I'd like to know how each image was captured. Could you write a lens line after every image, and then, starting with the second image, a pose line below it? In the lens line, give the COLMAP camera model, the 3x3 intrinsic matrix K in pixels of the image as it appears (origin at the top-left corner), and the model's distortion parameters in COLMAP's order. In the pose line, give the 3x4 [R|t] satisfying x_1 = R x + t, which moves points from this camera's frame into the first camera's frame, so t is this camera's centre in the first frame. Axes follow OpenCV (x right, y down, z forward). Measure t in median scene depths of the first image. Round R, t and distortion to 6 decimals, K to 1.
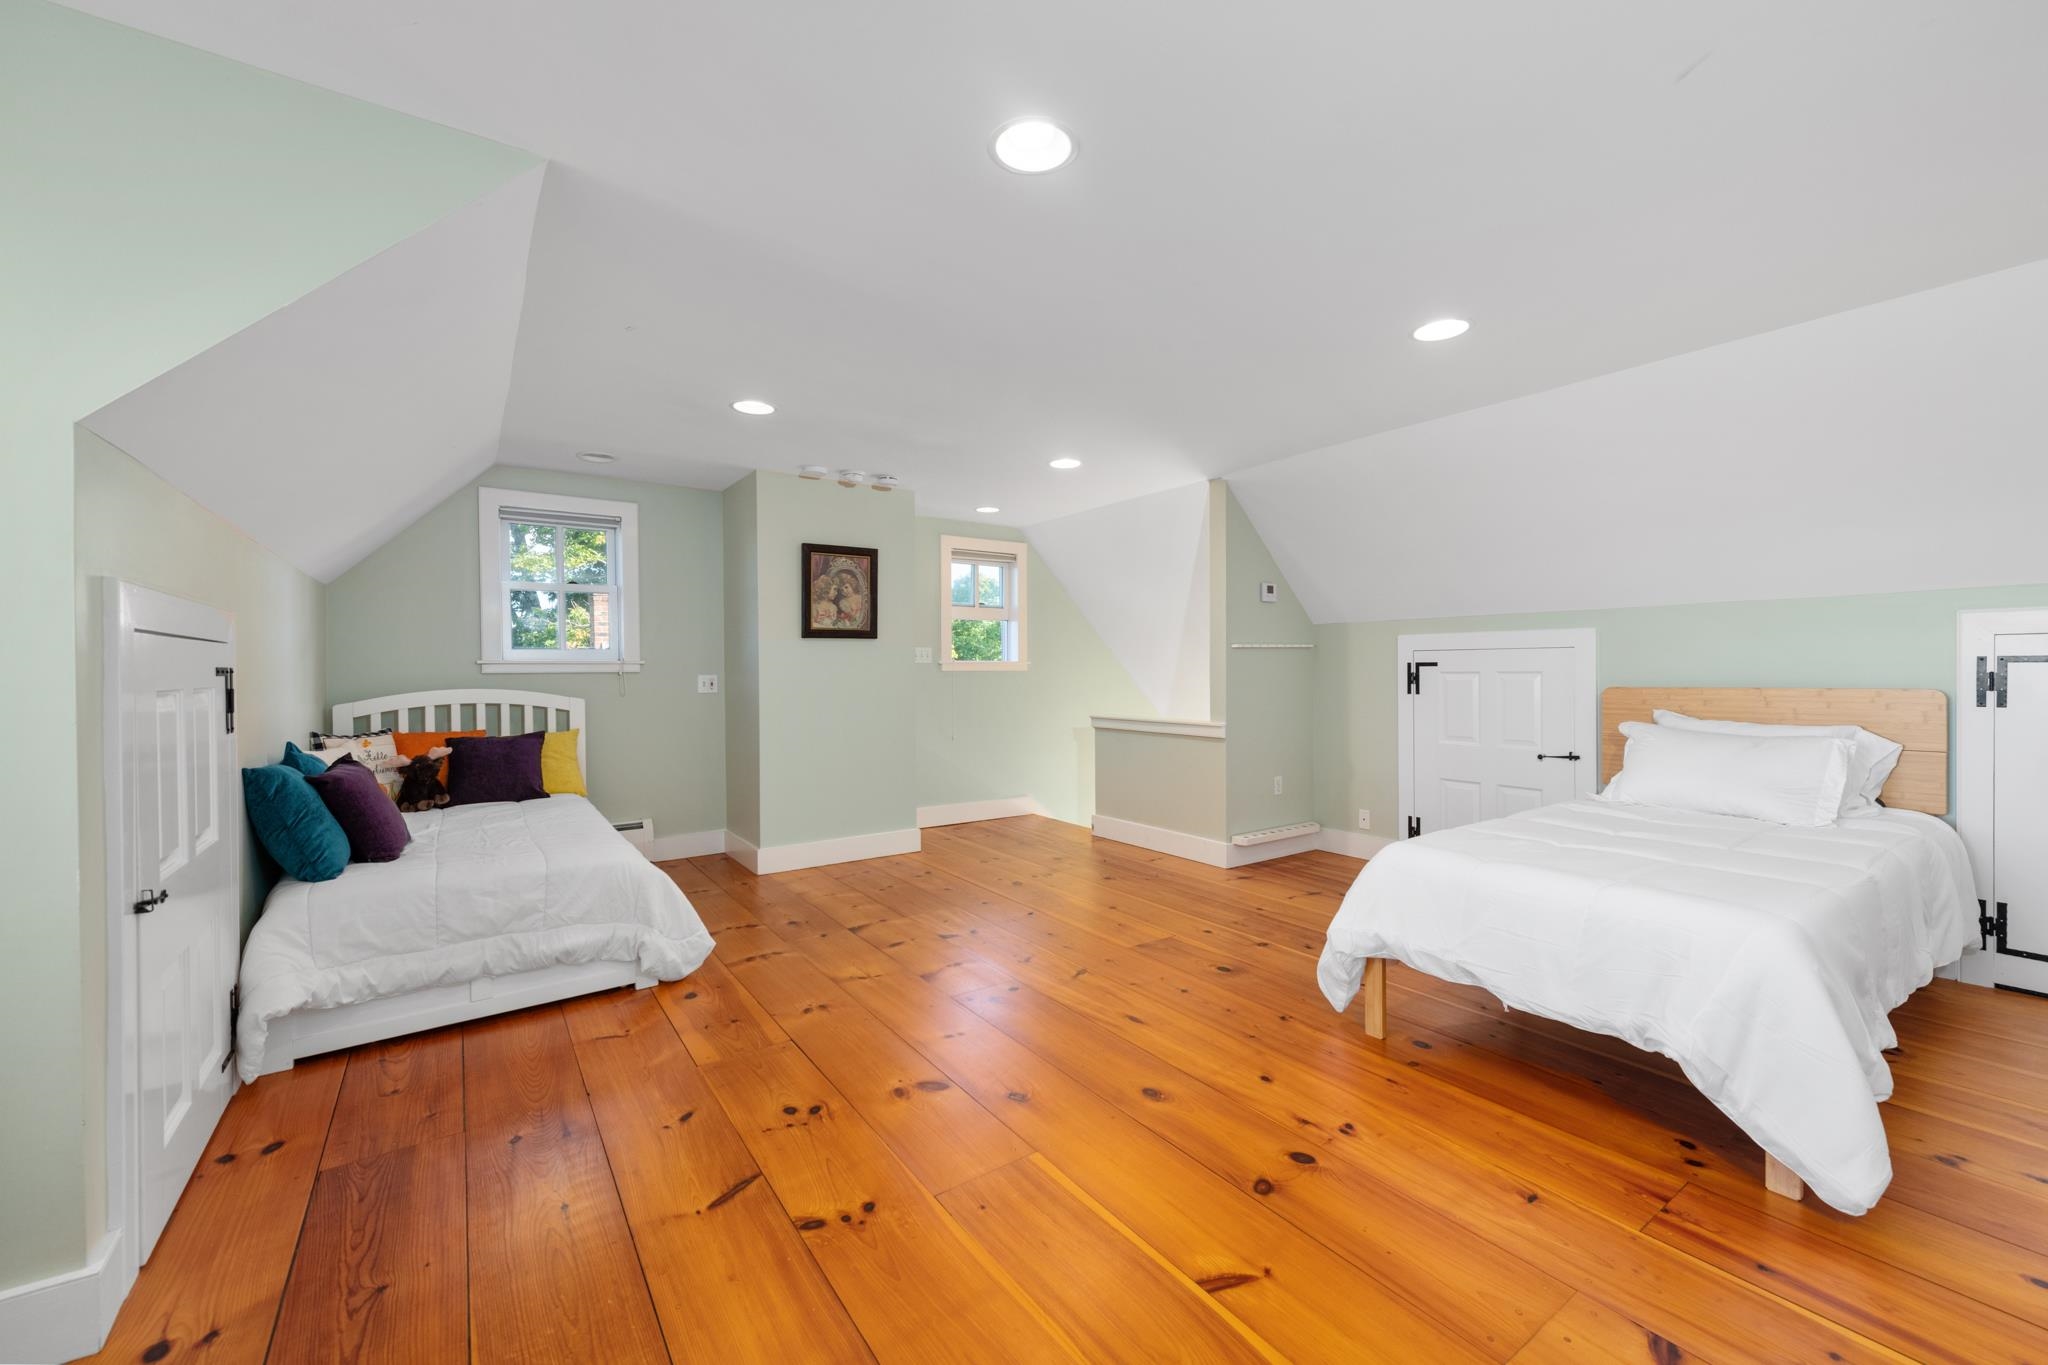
lens RADIAL K [[809.0, 0, 1024.8], [0, 809.0, 681.5], [0, 0, 1]] dist [0.009977, -0.001466]
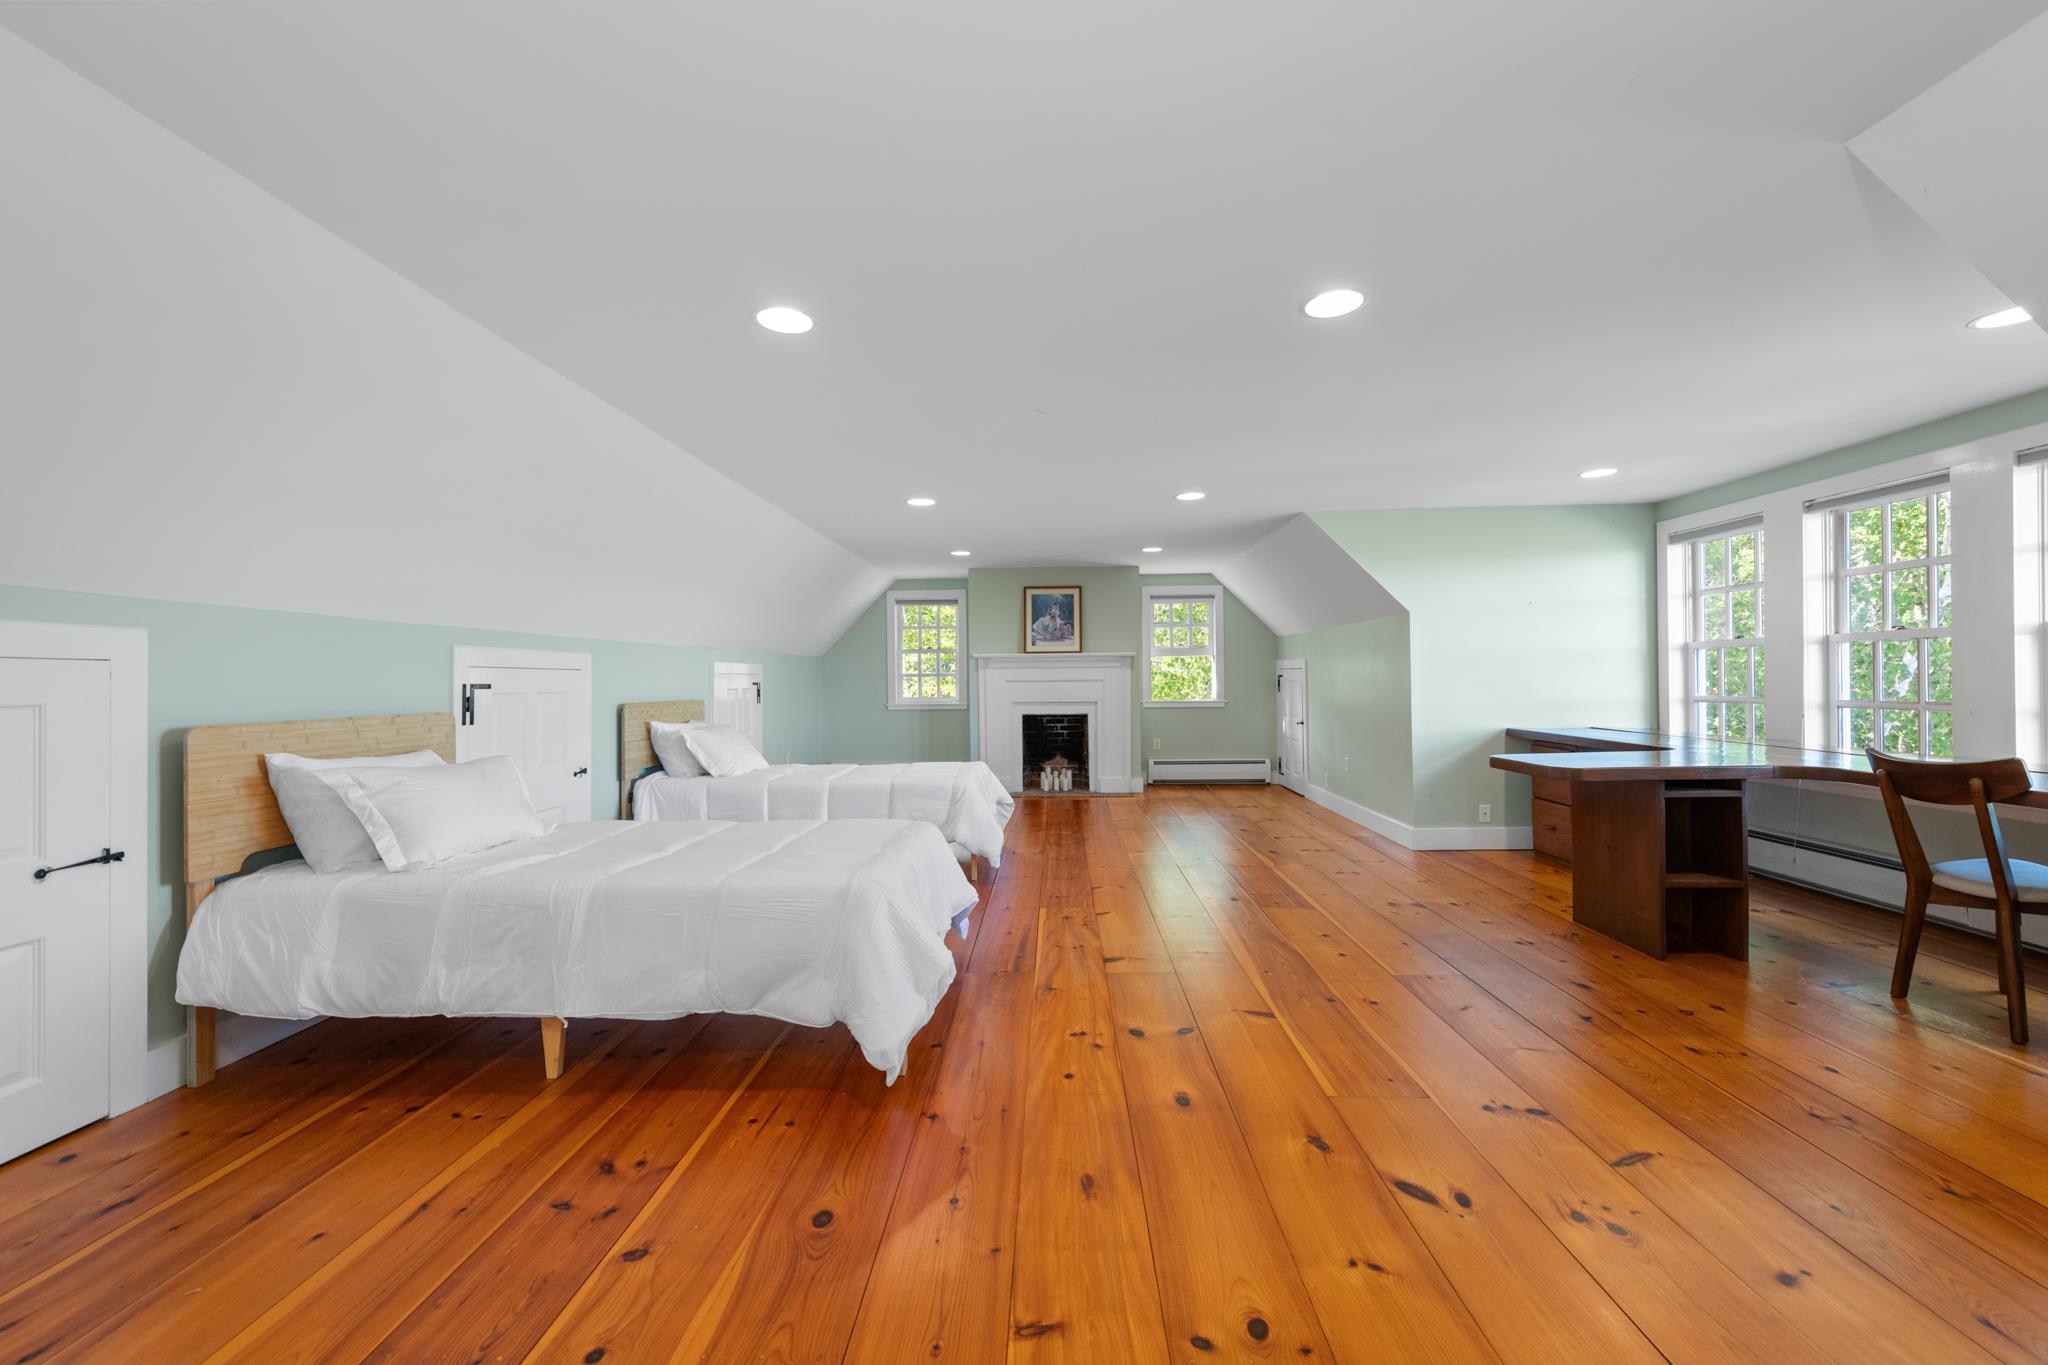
lens RADIAL K [[809.0, 0, 1019.4], [0, 809.0, 678.5], [0, 0, 1]] dist [0.009977, -0.001466]
pose [[-0.801764, 0.018301, 0.597361, -0.202842], [0.023292, 0.999729, 0.000634, -0.018763], [-0.597187, 0.014422, -0.801972, 1.319428]]
